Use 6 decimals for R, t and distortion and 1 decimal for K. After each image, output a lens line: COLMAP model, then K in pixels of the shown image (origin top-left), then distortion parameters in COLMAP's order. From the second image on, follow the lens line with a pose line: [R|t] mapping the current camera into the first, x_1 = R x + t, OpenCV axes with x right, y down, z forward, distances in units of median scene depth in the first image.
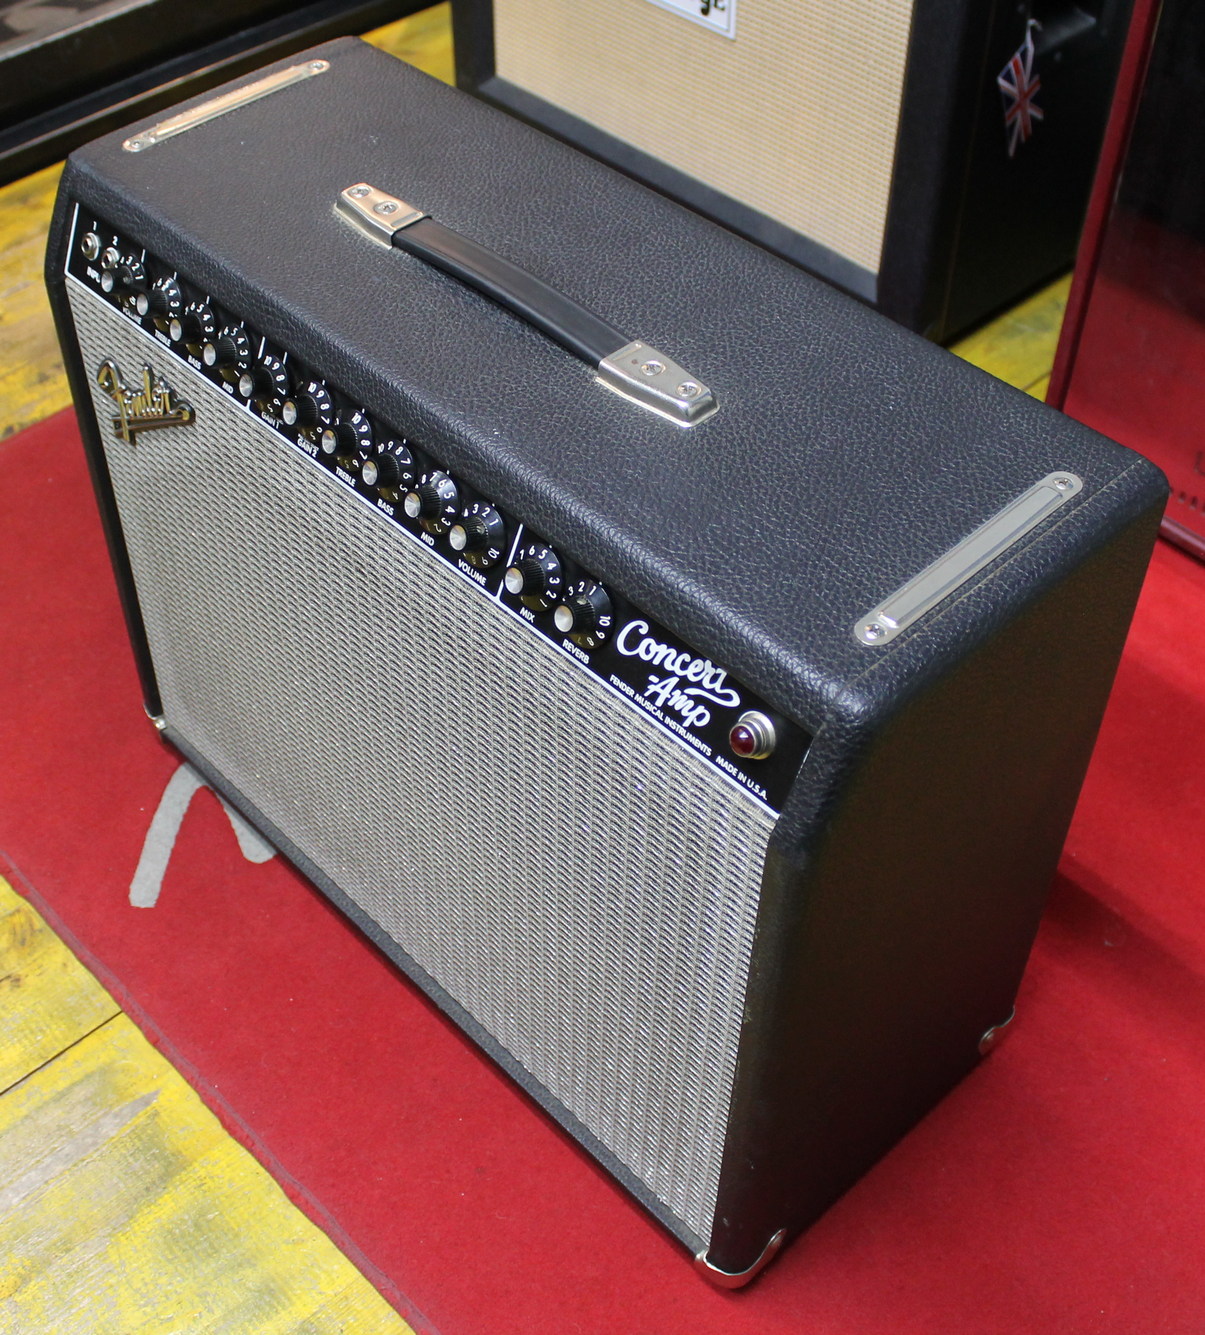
lens RADIAL K [[1702.5, 0, 598.8], [0, 1702.5, 668.2], [0, 0, 1]] dist [-0.181475, 0.000000]
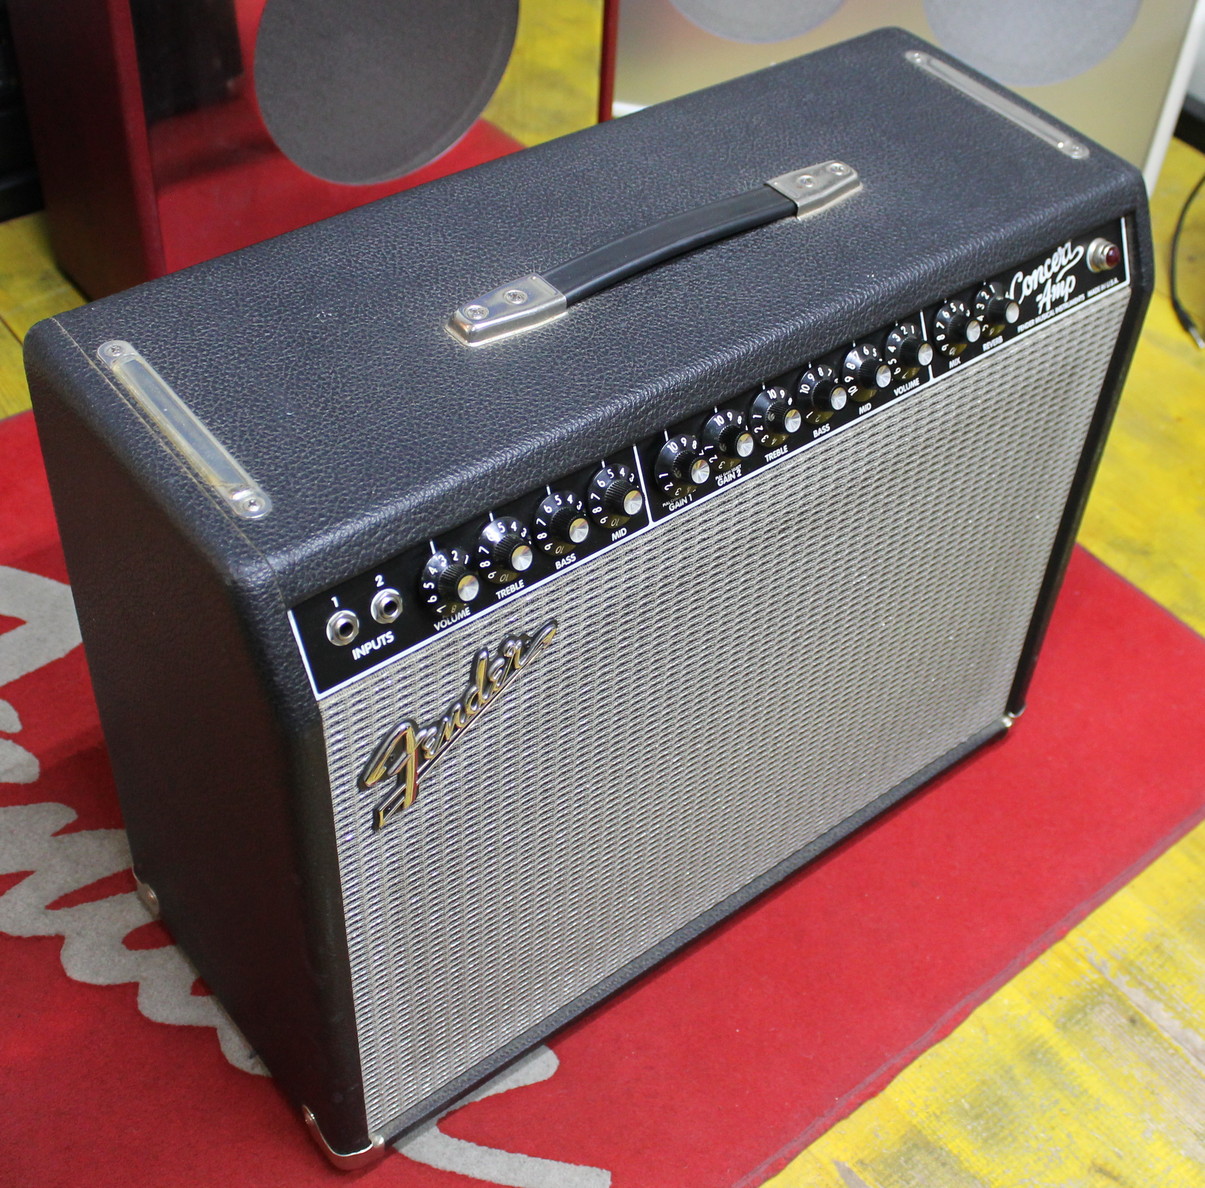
lens RADIAL K [[1661.7, 0, 600.5], [0, 1661.7, 591.2], [0, 0, 1]] dist [-0.137670, 0.000000]
pose [[0.068293, -0.691526, 0.719116, -1.080104], [0.667723, 0.567239, 0.482063, -0.715815], [-0.741270, 0.447249, 0.500486, 0.711569]]
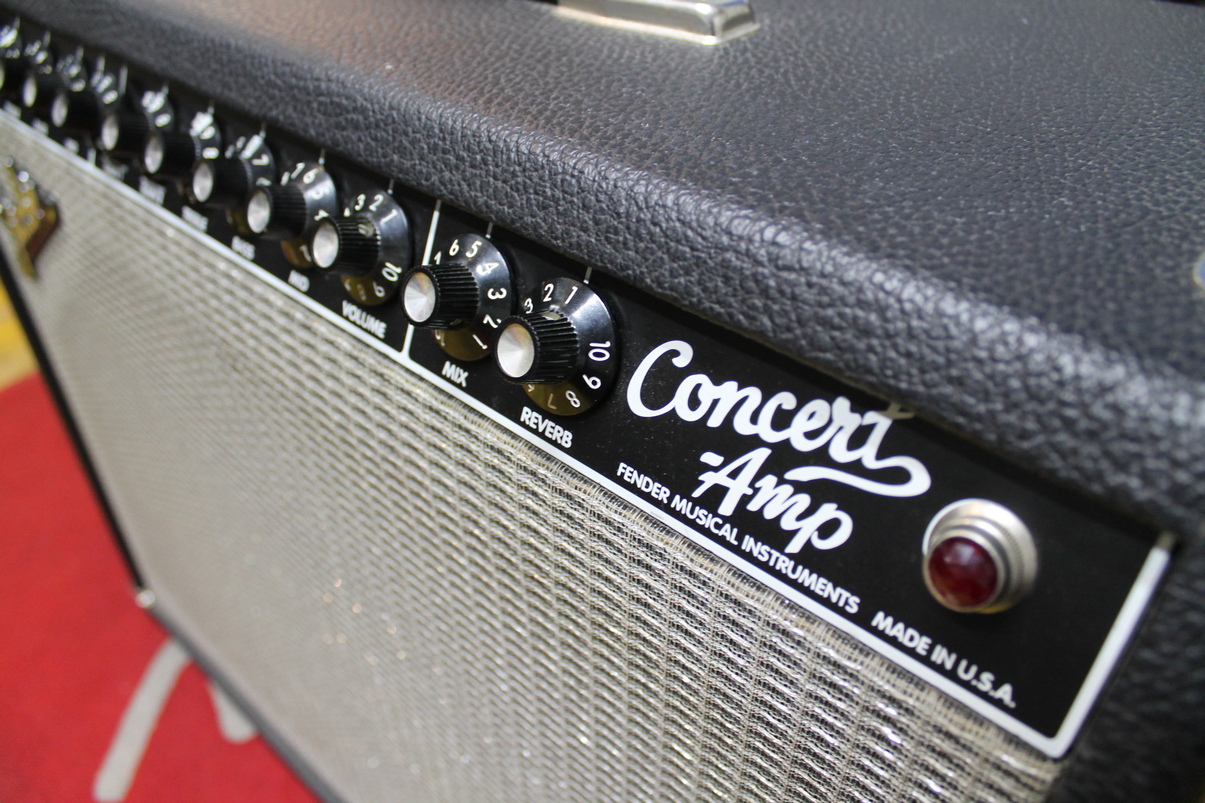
lens RADIAL K [[1007.6, 0, 633.0], [0, 1007.6, 413.0], [0, 0, 1]] dist [-0.152666, 0.027869]
pose [[0.995930, -0.063195, 0.064262, -0.006768], [0.070813, 0.989732, -0.124161, 0.026946], [-0.055756, 0.128206, 0.990179, 0.720194]]
